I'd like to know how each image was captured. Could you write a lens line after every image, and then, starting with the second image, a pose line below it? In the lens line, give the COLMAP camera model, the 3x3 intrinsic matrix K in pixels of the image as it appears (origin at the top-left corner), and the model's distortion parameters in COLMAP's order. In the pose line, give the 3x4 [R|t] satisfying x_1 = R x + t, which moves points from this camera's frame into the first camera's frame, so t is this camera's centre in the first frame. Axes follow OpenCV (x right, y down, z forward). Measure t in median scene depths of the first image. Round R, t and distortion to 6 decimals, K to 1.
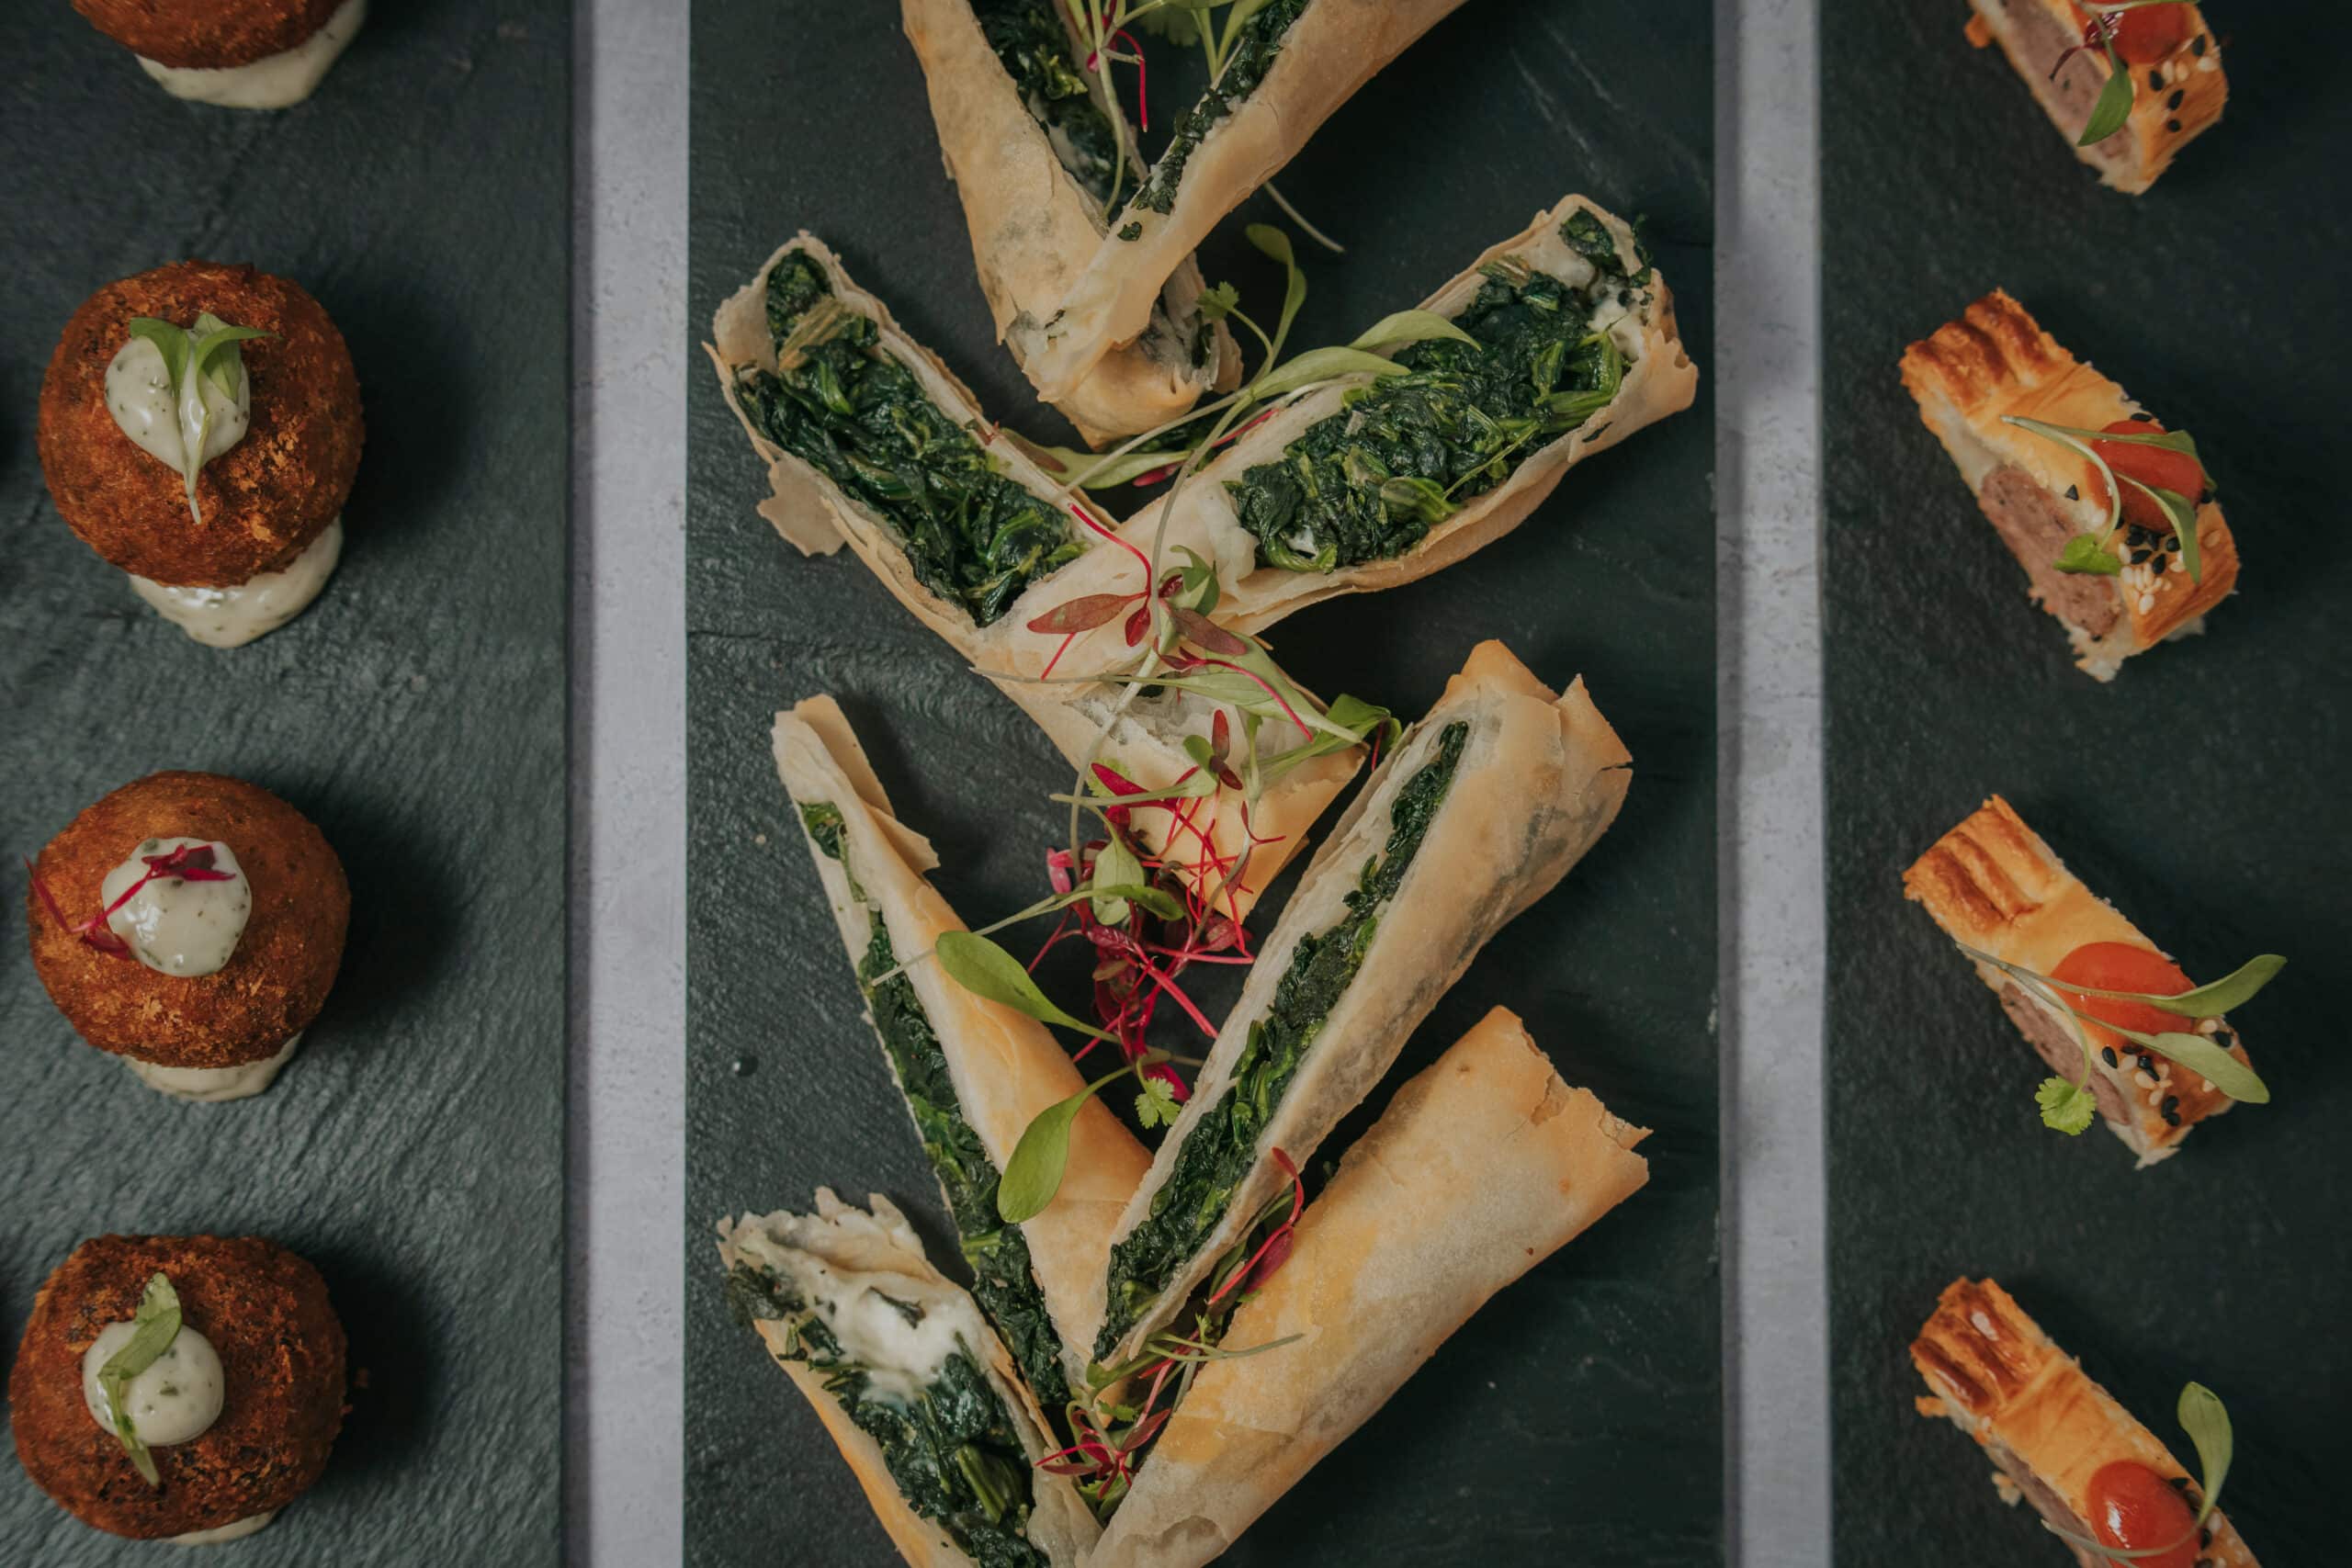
lens RADIAL K [[4760.0, 0, 1220.2], [0, 4760.0, 783.9], [0, 0, 1]] dist [0.066575, -0.322396]
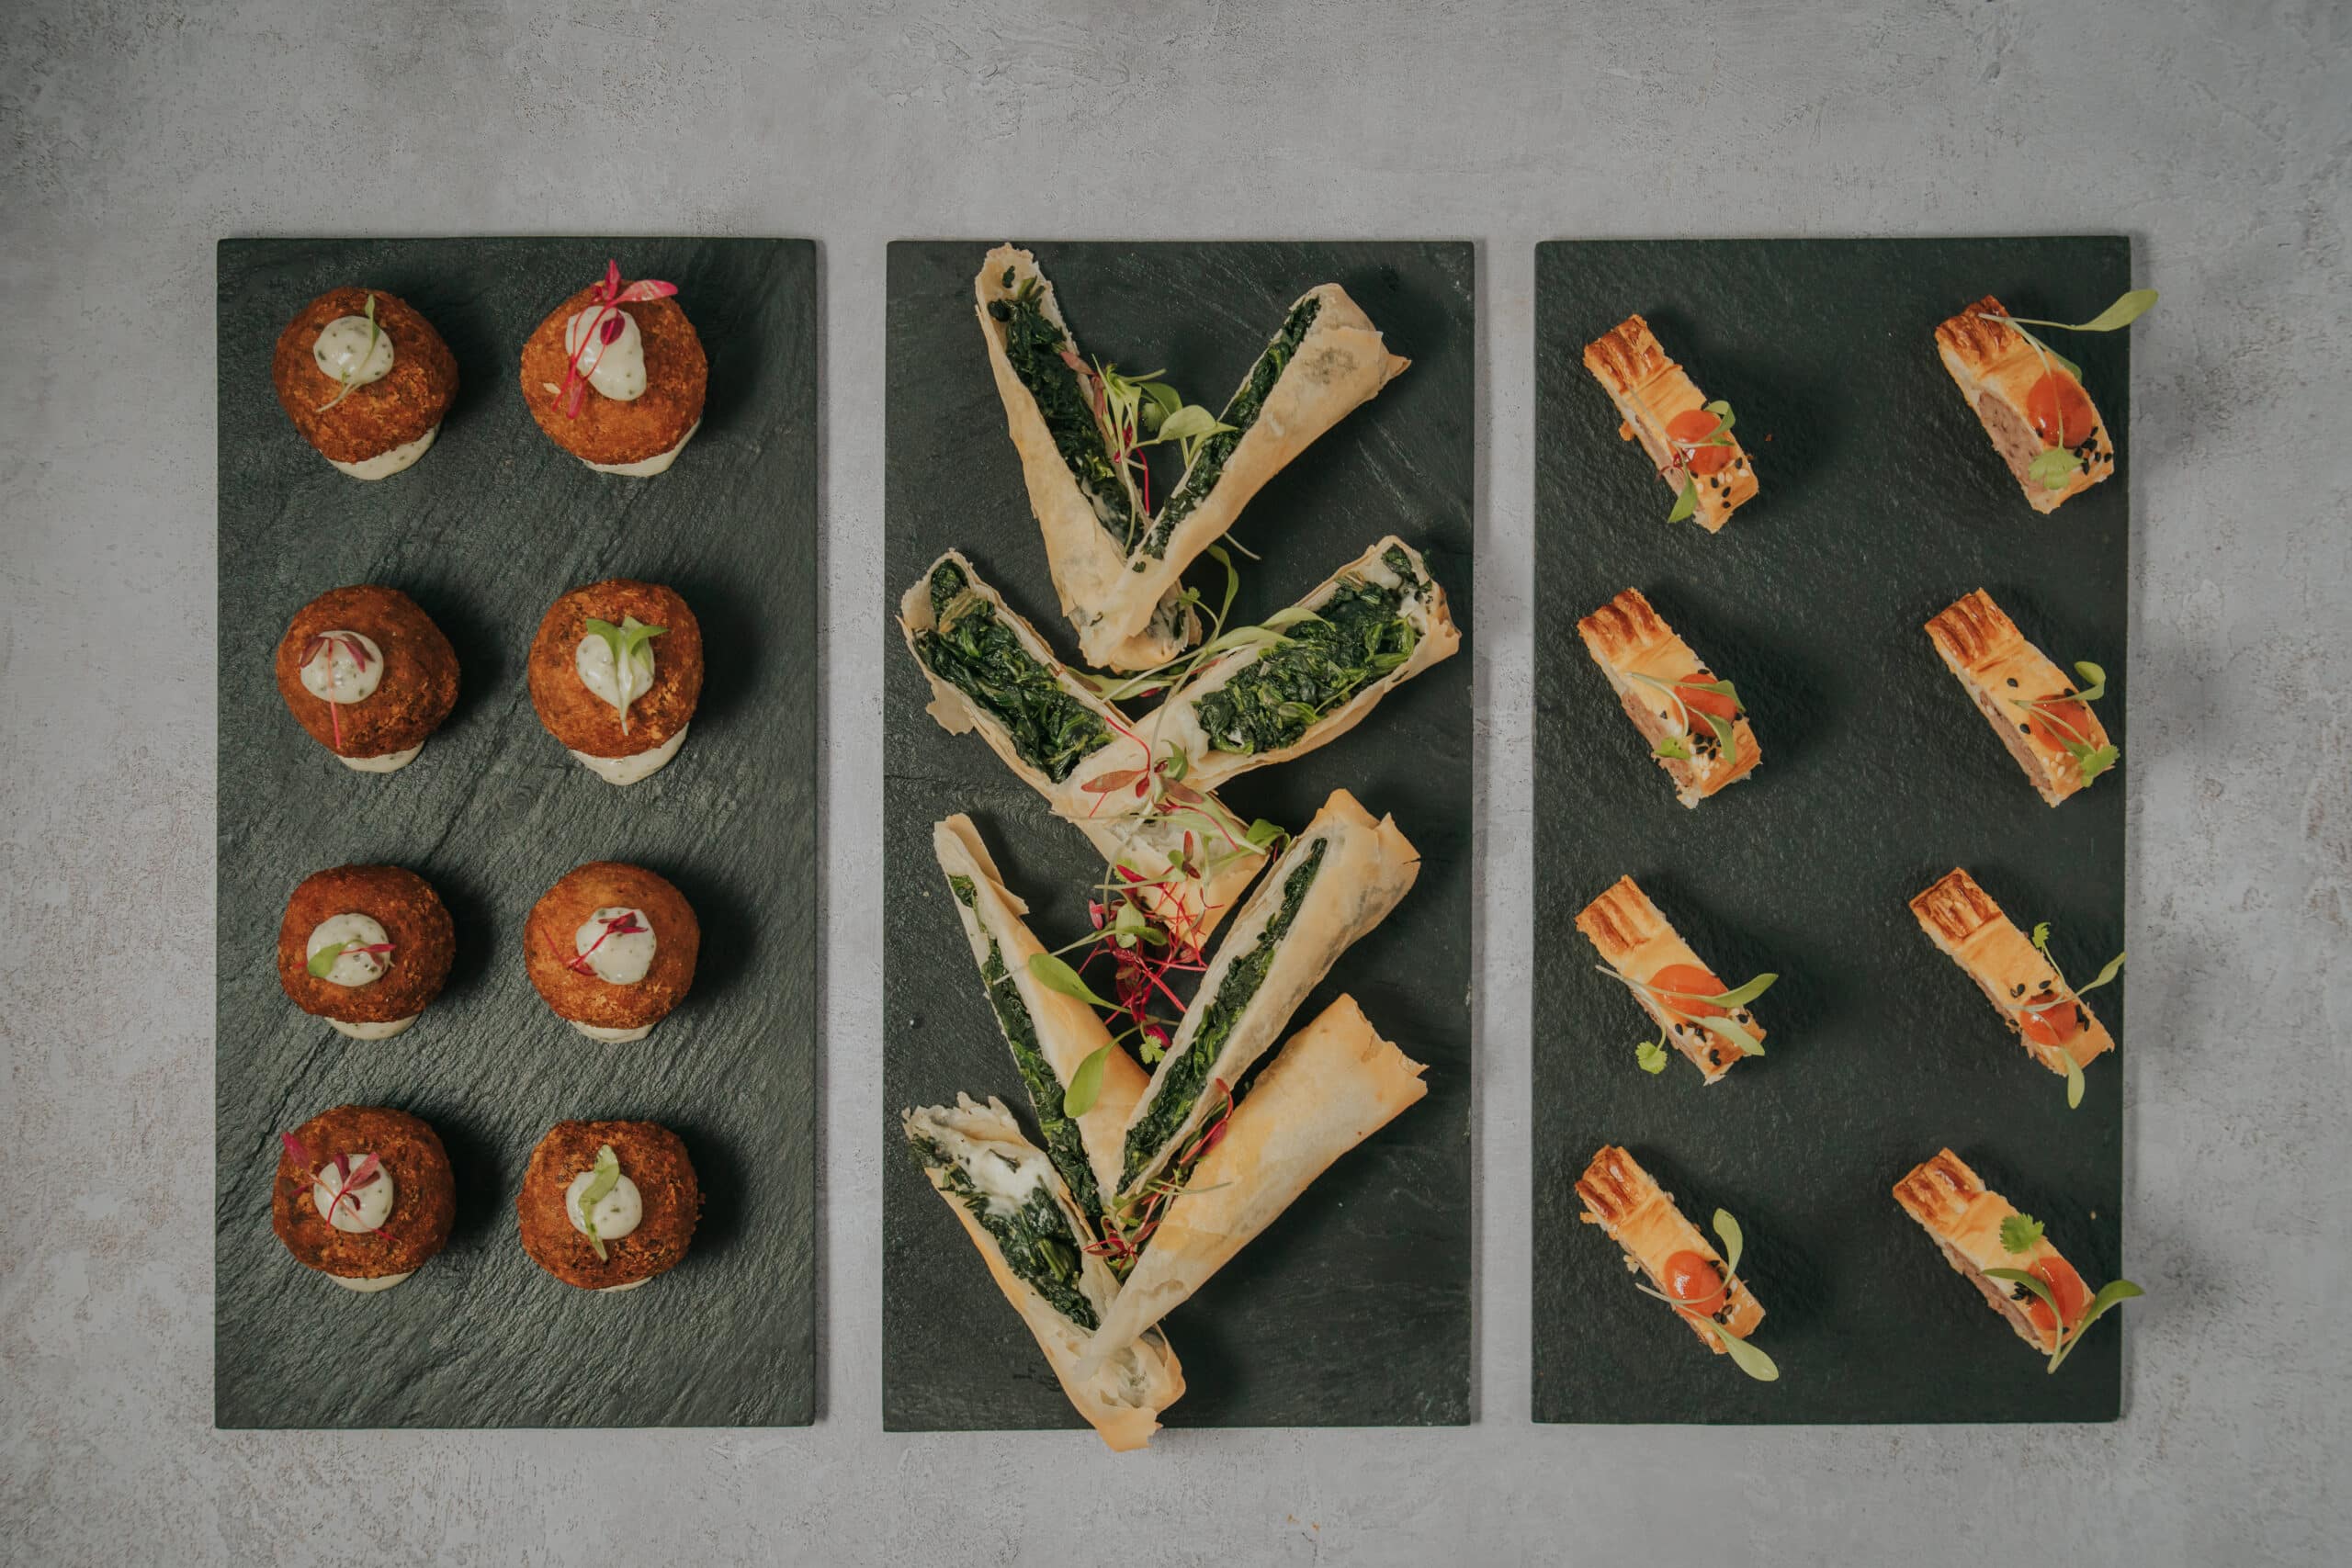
lens RADIAL K [[4760.0, 0, 1220.2], [0, 4760.0, 783.9], [0, 0, 1]] dist [0.066575, -0.322396]
pose [[0.999964, 0.004943, 0.006967, -0.000560], [-0.005343, 0.998262, 0.058686, -0.136186], [-0.006665, -0.058721, 0.998252, -0.770991]]
